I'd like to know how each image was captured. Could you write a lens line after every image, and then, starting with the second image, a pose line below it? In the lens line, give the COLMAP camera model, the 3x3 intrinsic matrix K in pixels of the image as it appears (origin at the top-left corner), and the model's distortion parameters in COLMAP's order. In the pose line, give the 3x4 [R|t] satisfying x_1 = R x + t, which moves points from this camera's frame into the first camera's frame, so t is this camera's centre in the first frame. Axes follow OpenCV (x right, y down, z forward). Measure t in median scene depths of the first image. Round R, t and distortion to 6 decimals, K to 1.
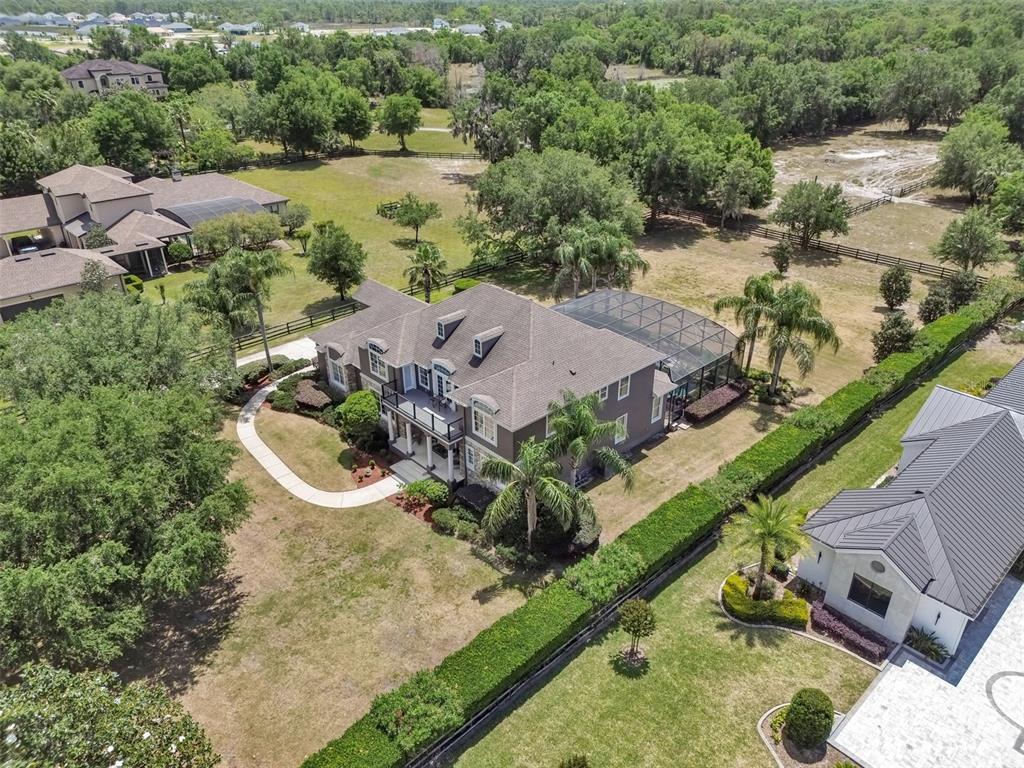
lens RADIAL K [[729.5, 0, 511.1], [0, 729.5, 387.8], [0, 0, 1]] dist [0.007213, -0.005356]
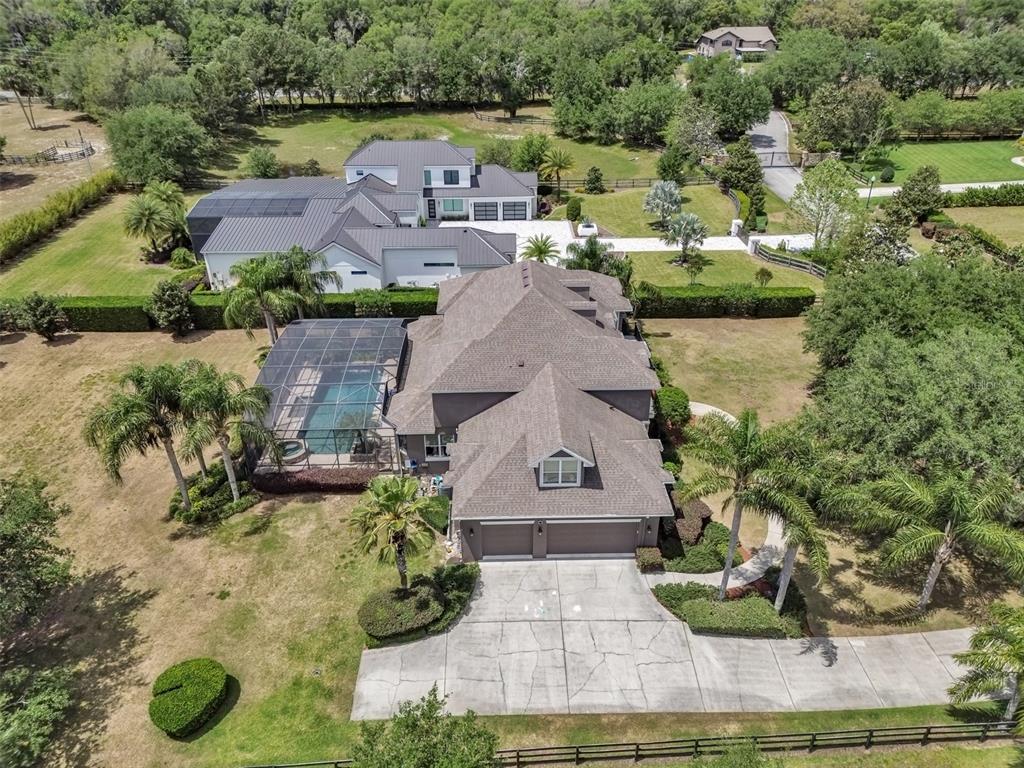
lens RADIAL K [[729.5, 0, 515.8], [0, 729.5, 383.5], [0, 0, 1]] dist [0.007213, -0.005356]
pose [[-0.753210, -0.330288, 0.568845, -0.584065], [0.315205, 0.577803, 0.752854, -0.762517], [-0.577340, 0.746360, -0.331099, 1.392332]]
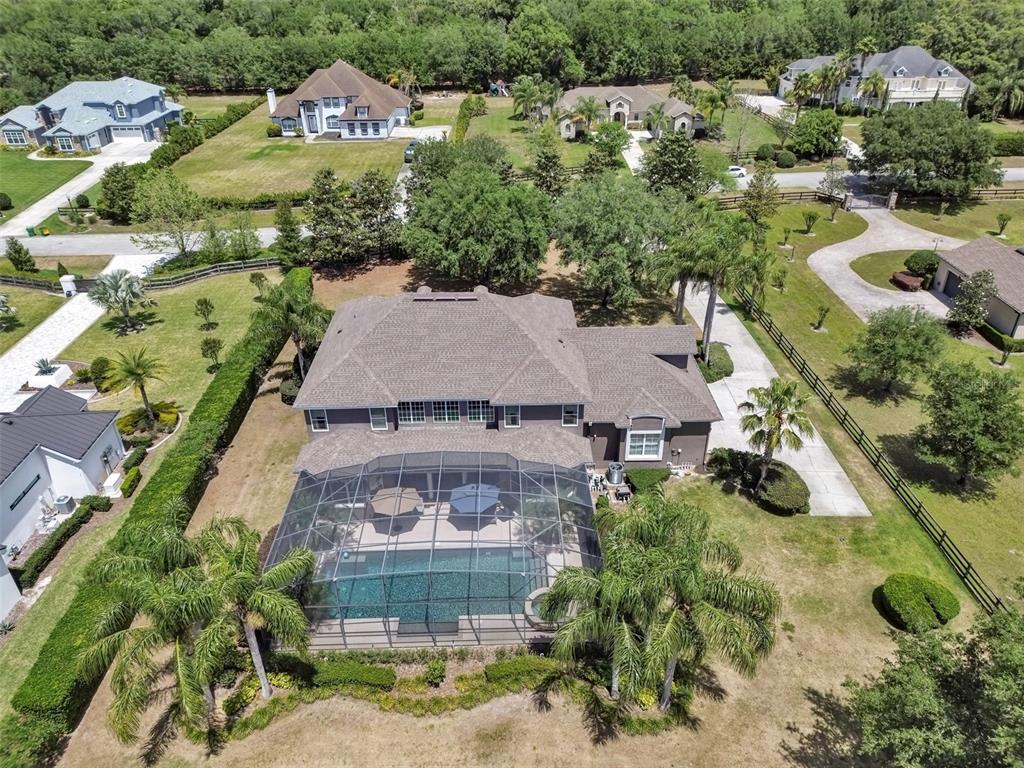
lens RADIAL K [[729.5, 0, 513.7], [0, 729.5, 386.7], [0, 0, 1]] dist [0.007213, -0.005356]
pose [[-0.668648, 0.389804, -0.633216, 0.547431], [-0.346975, 0.589618, 0.729355, -0.729436], [0.657661, 0.707393, -0.258994, 1.321751]]
